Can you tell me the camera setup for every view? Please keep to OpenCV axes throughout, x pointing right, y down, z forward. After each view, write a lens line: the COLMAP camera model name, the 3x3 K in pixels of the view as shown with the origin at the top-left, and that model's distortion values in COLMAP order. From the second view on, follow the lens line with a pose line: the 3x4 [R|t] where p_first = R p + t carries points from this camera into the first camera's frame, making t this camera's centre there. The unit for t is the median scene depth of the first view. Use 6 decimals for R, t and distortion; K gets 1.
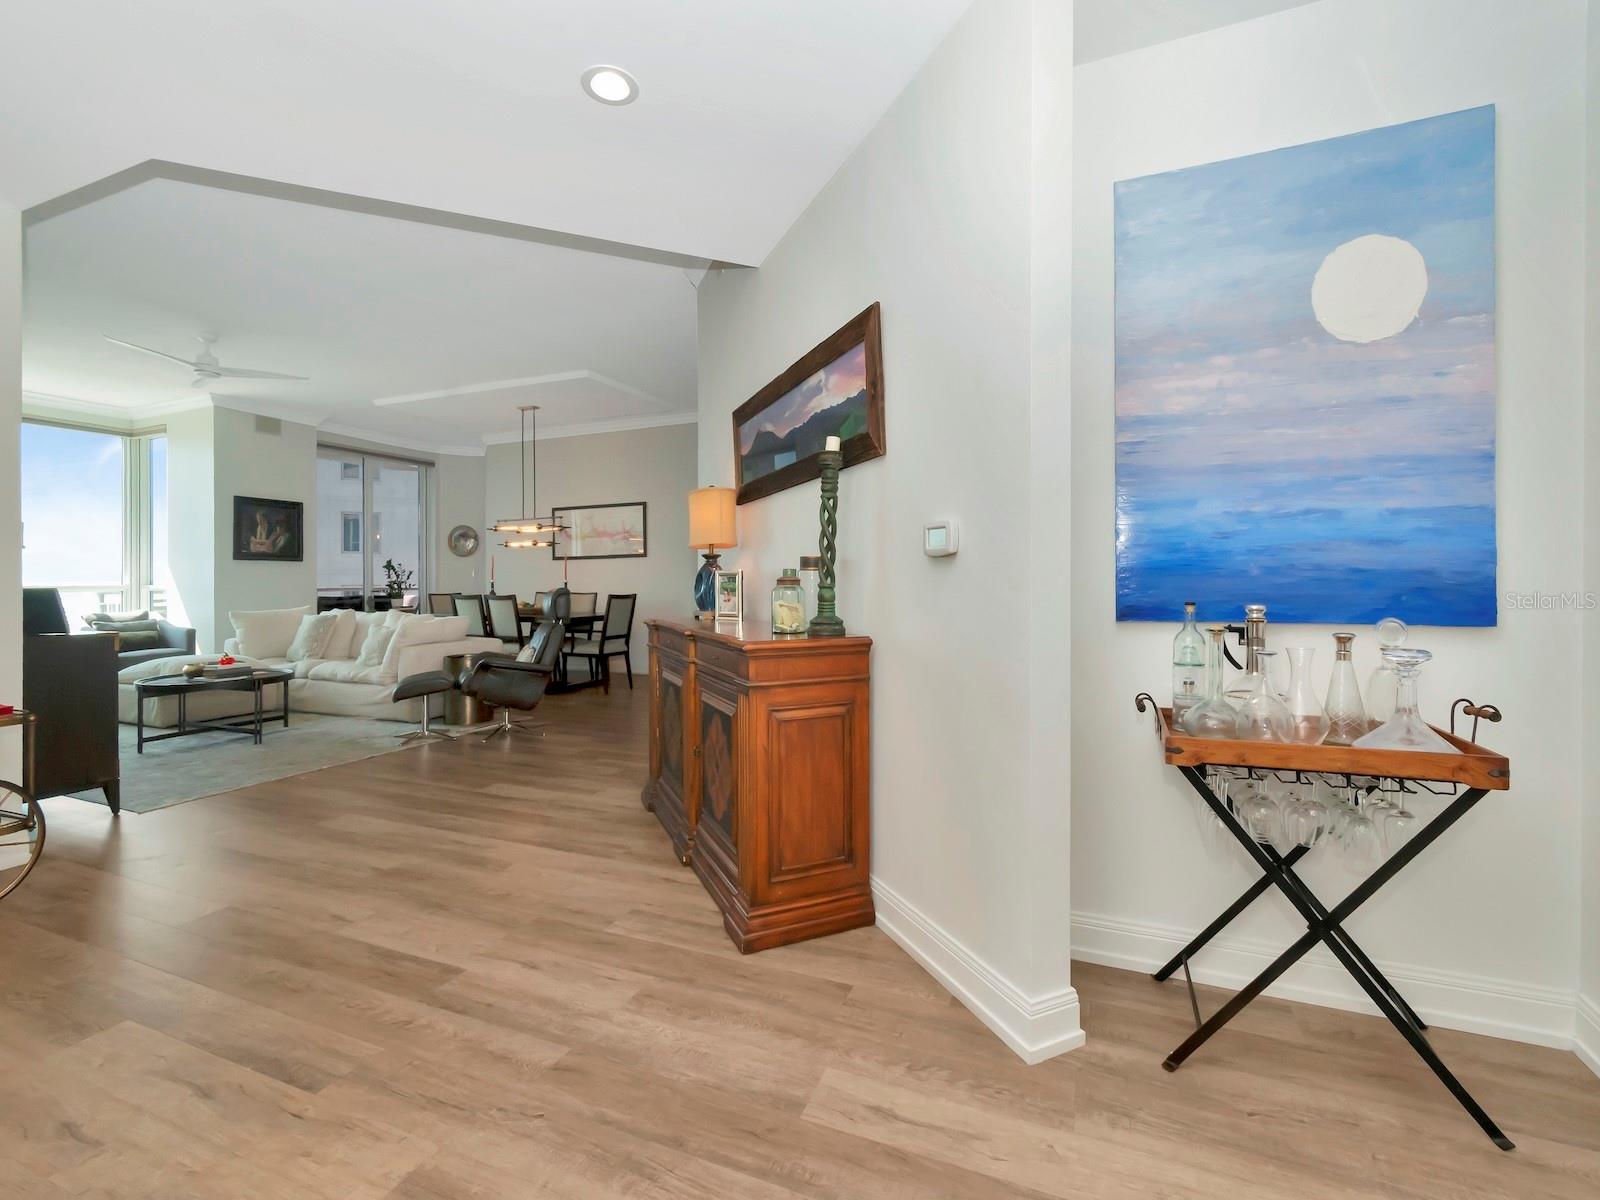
lens RADIAL K [[720.1, 0, 814.7], [0, 720.1, 583.9], [0, 0, 1]] dist [0.006902, -0.000294]
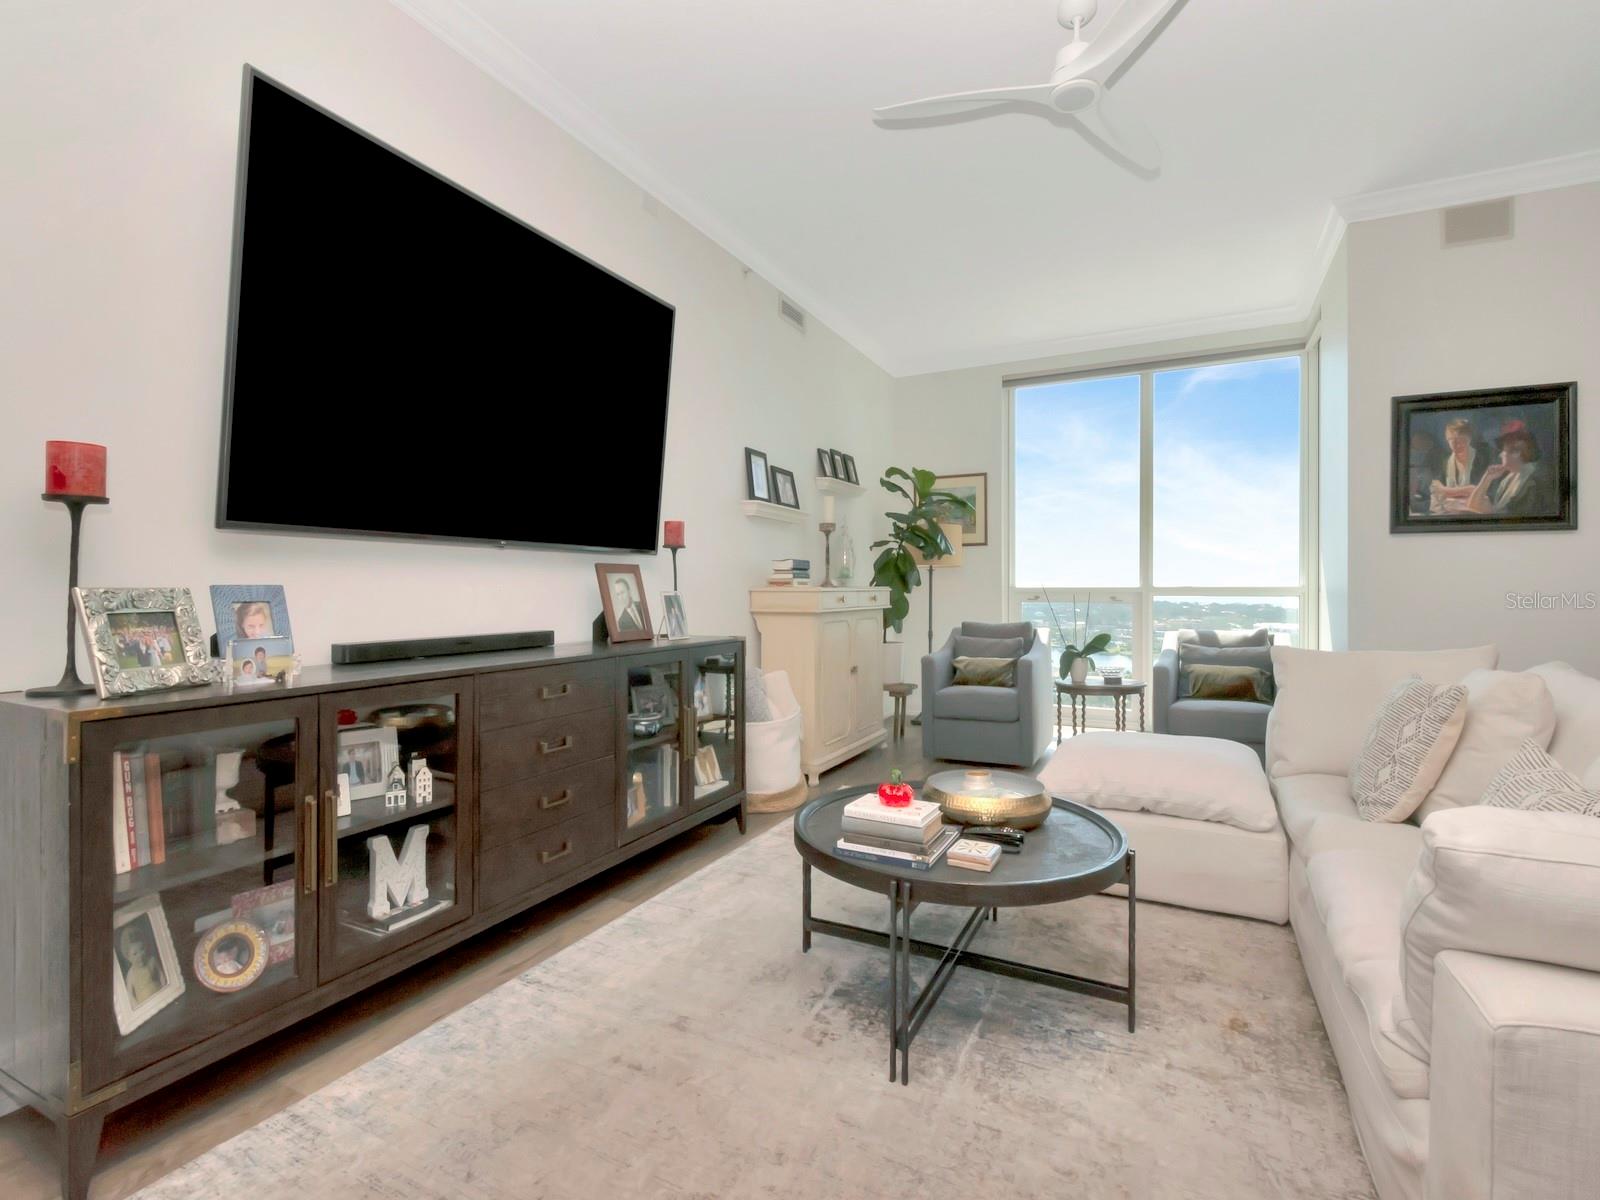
lens RADIAL K [[767.8, 0, 801.5], [0, 767.8, 592.4], [0, 0, 1]] dist [-0.001544, -0.000623]
pose [[-0.064876, 0.010728, -0.997836, -0.329003], [-0.001891, 0.999939, 0.010874, 0.000594], [0.997892, 0.002592, -0.064852, 0.769673]]
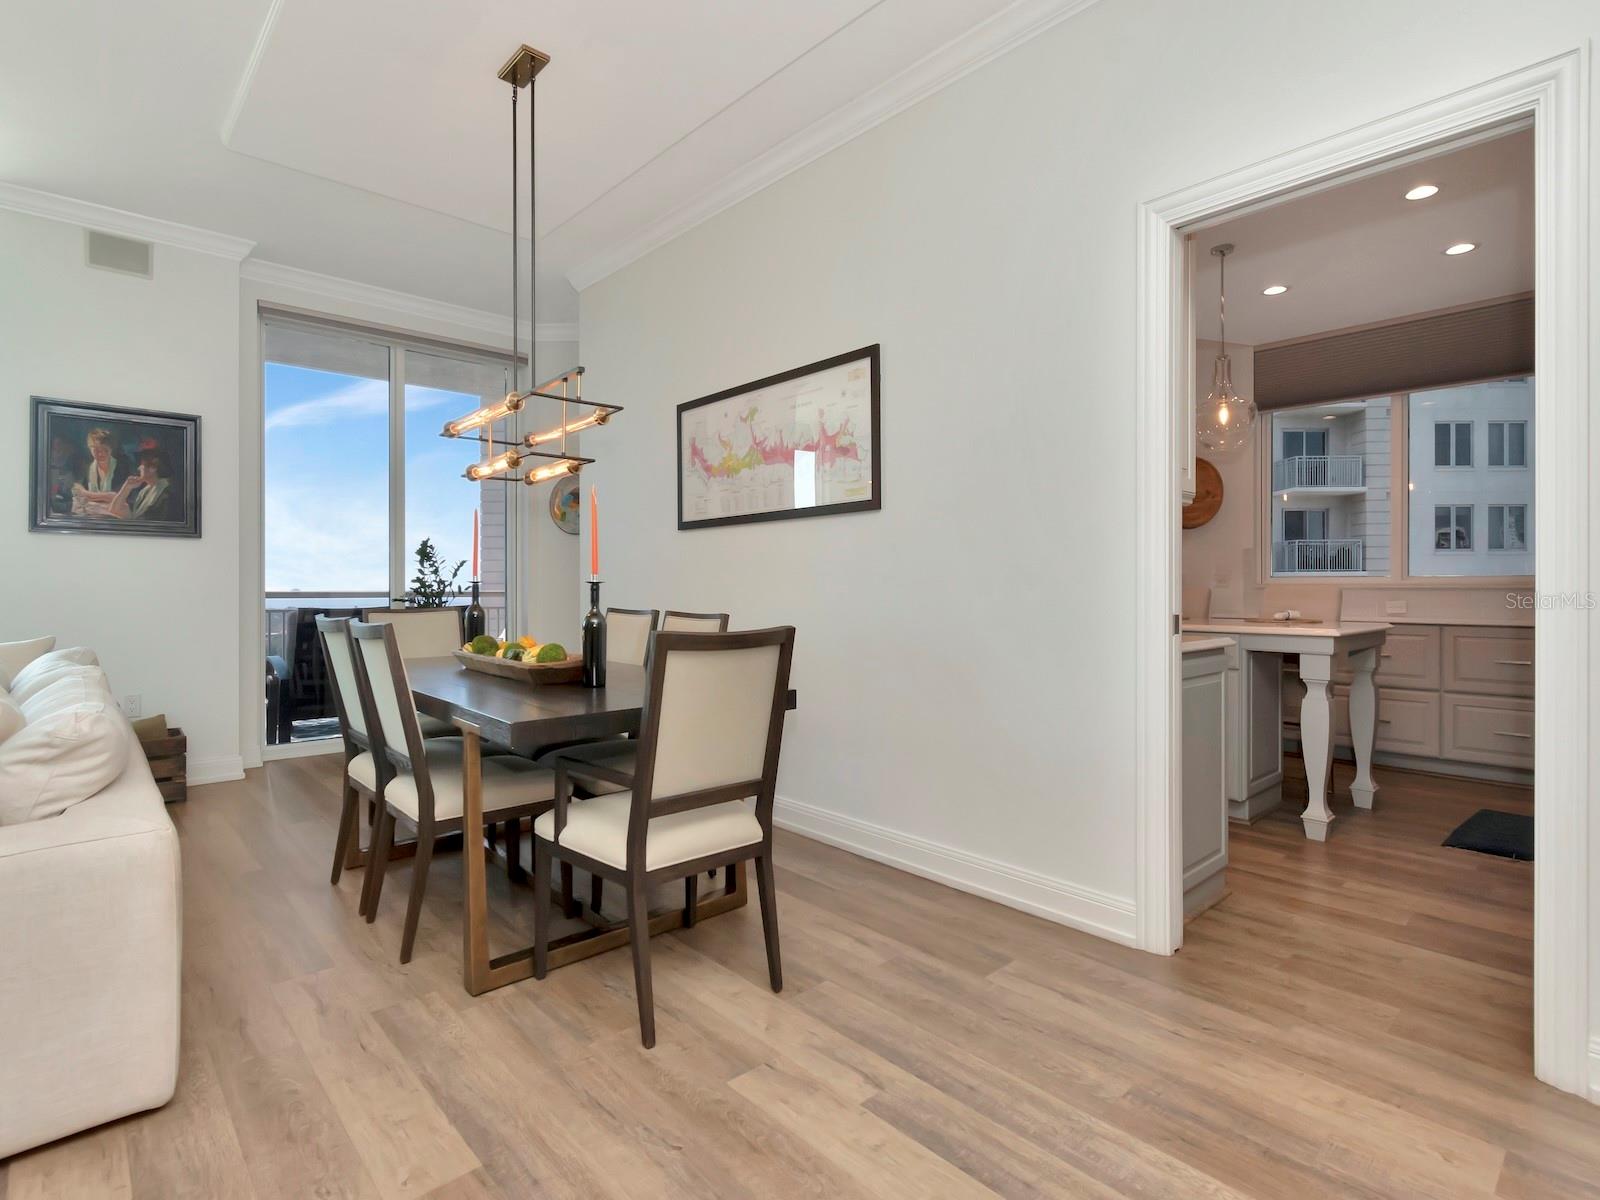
lens RADIAL K [[820.3, 0, 803.7], [0, 820.3, 580.6], [0, 0, 1]] dist [-0.000816, -0.000169]
pose [[0.905888, 0.003775, -0.423501, -0.140336], [-0.007661, 0.999943, -0.007476, -0.001367], [0.423448, 0.010017, 0.905865, 0.866684]]
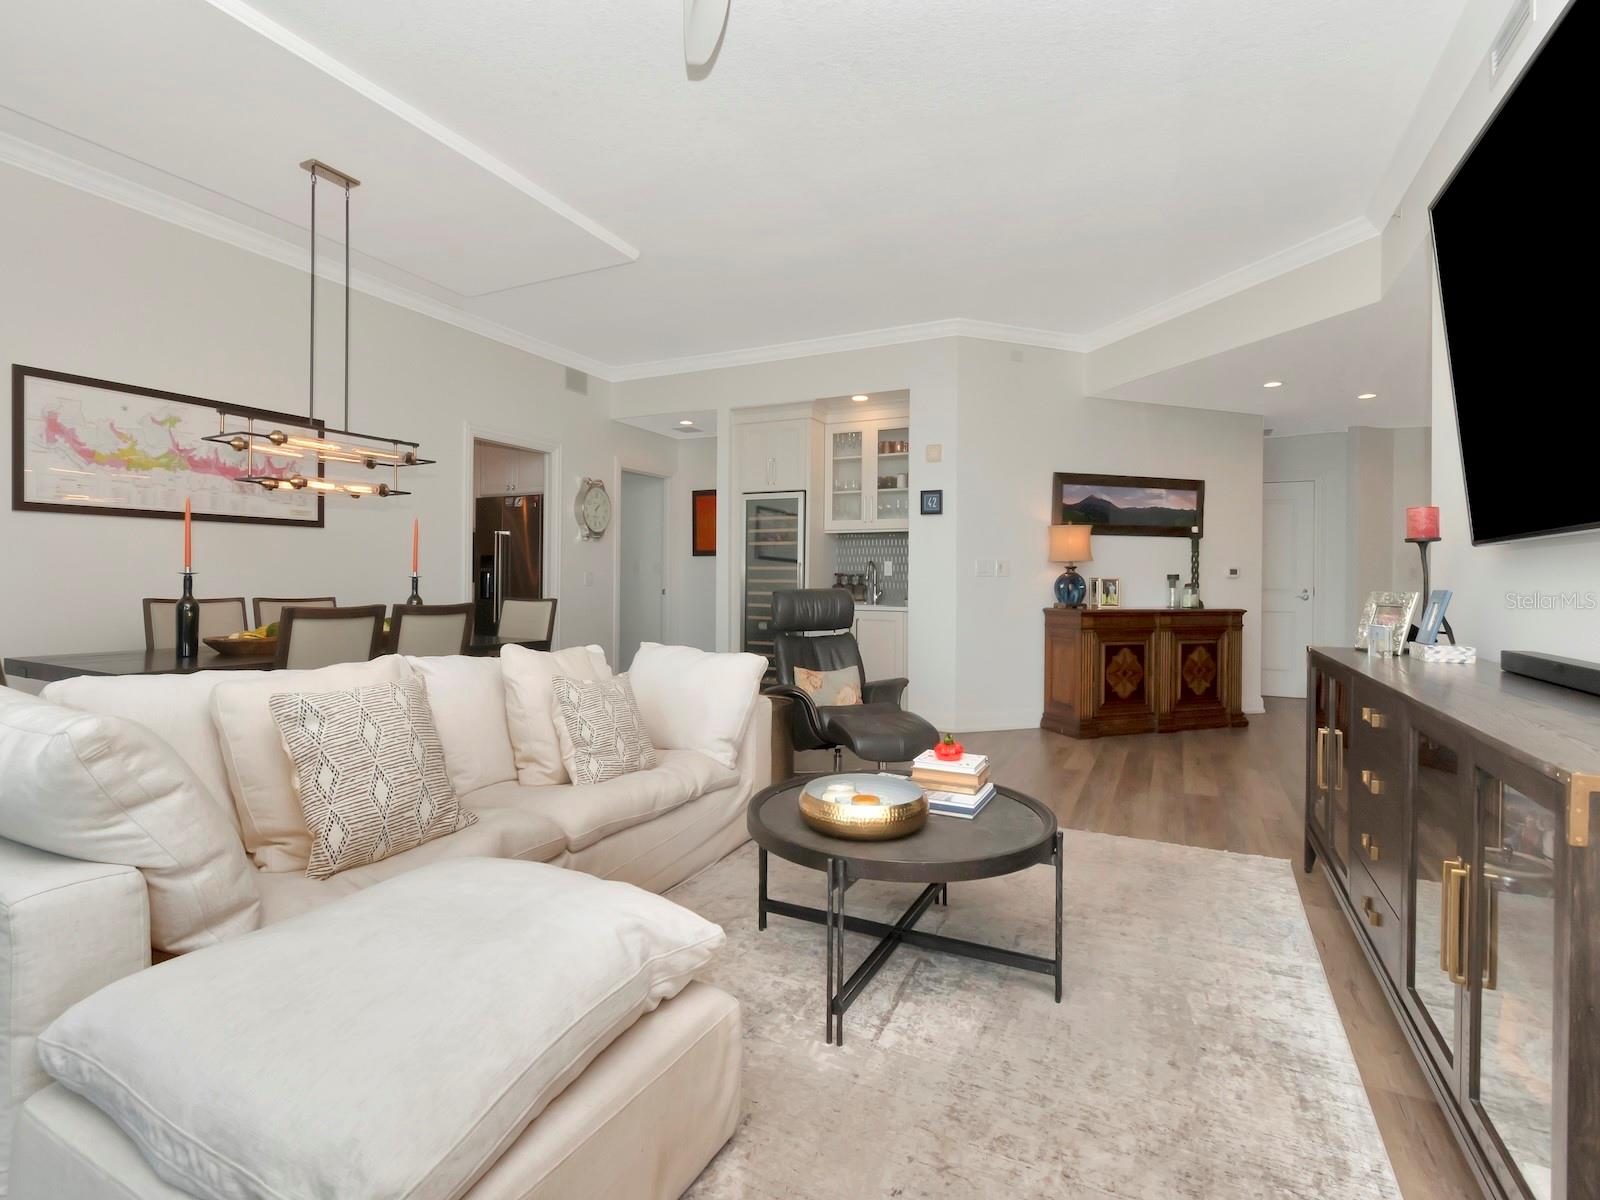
lens RADIAL K [[767.8, 0, 782.5], [0, 767.8, 581.7], [0, 0, 1]] dist [-0.001544, -0.000623]
pose [[0.067956, 0.002589, 0.997685, -1.029520], [-0.008324, 0.999963, -0.002028, 0.000385], [-0.997654, -0.008166, 0.067975, 0.853304]]
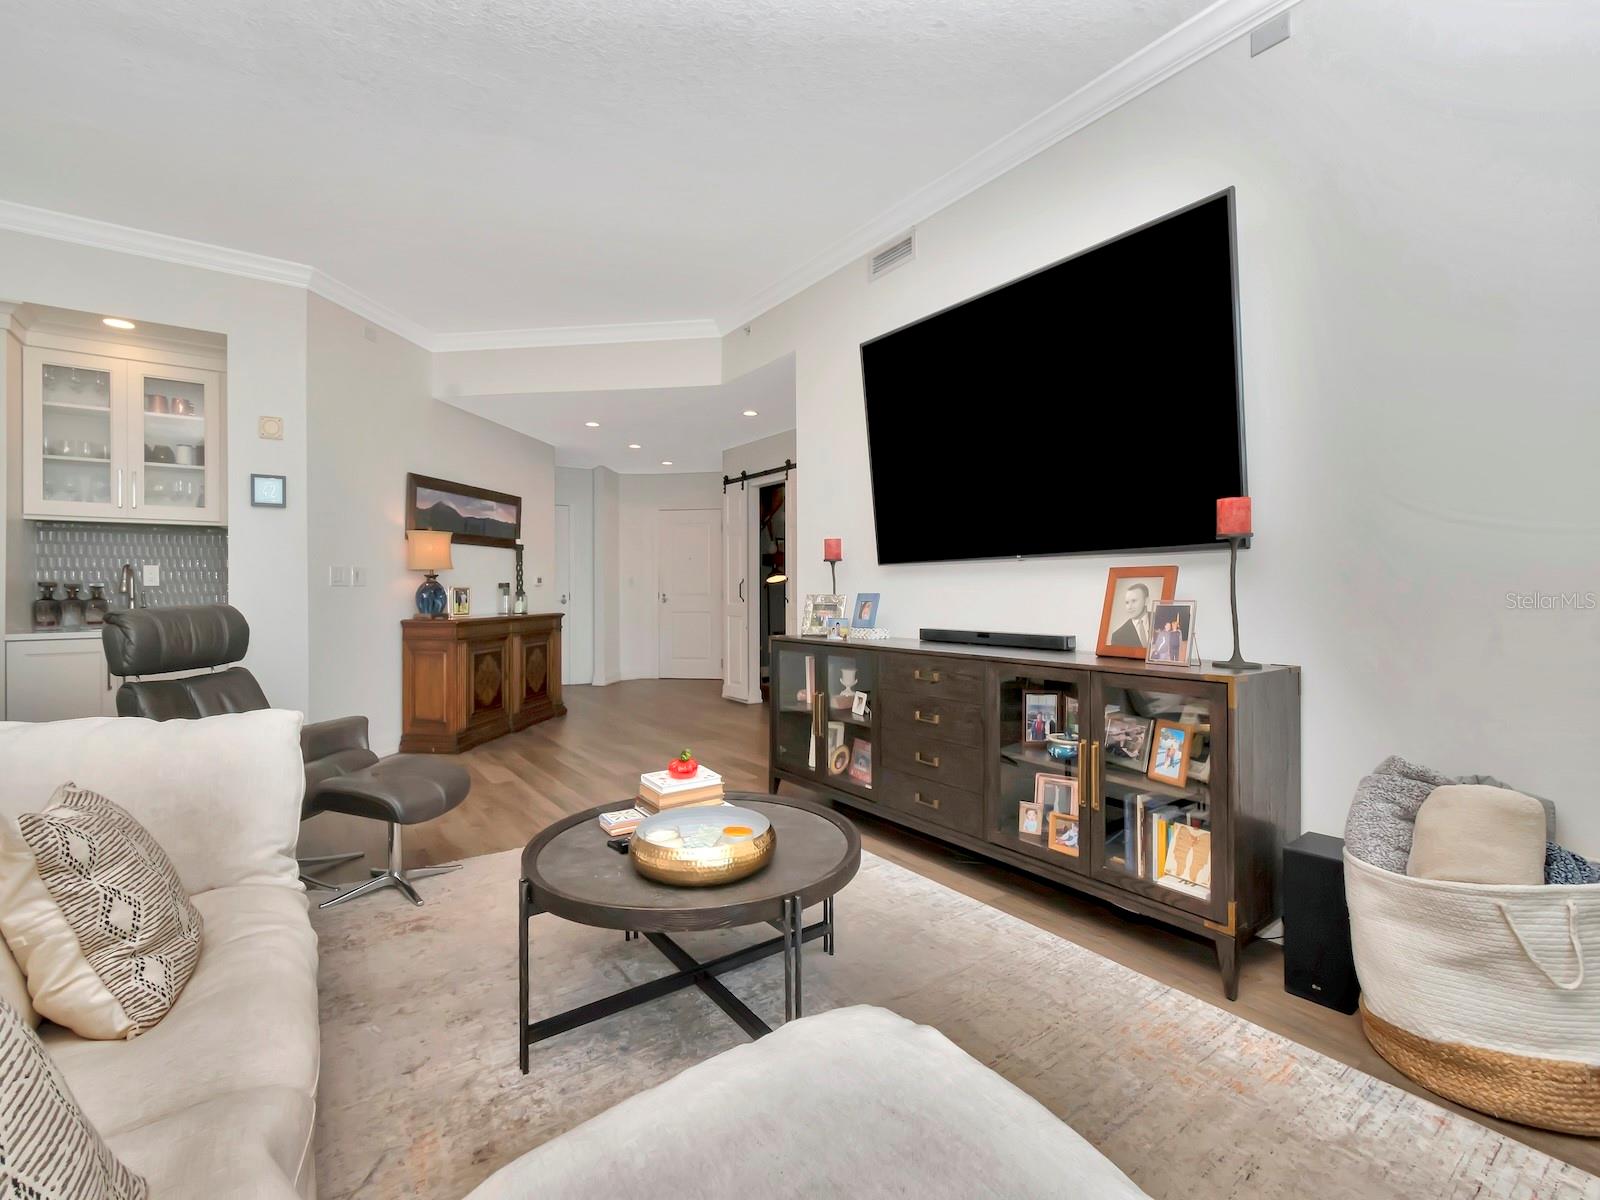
lens RADIAL K [[720.1, 0, 808.8], [0, 720.1, 591.0], [0, 0, 1]] dist [0.006902, -0.000294]
pose [[-0.859510, 0.007613, 0.511062, -0.874155], [0.009154, 0.999958, 0.000500, -0.000907], [-0.511037, 0.005108, -0.859544, 1.058143]]
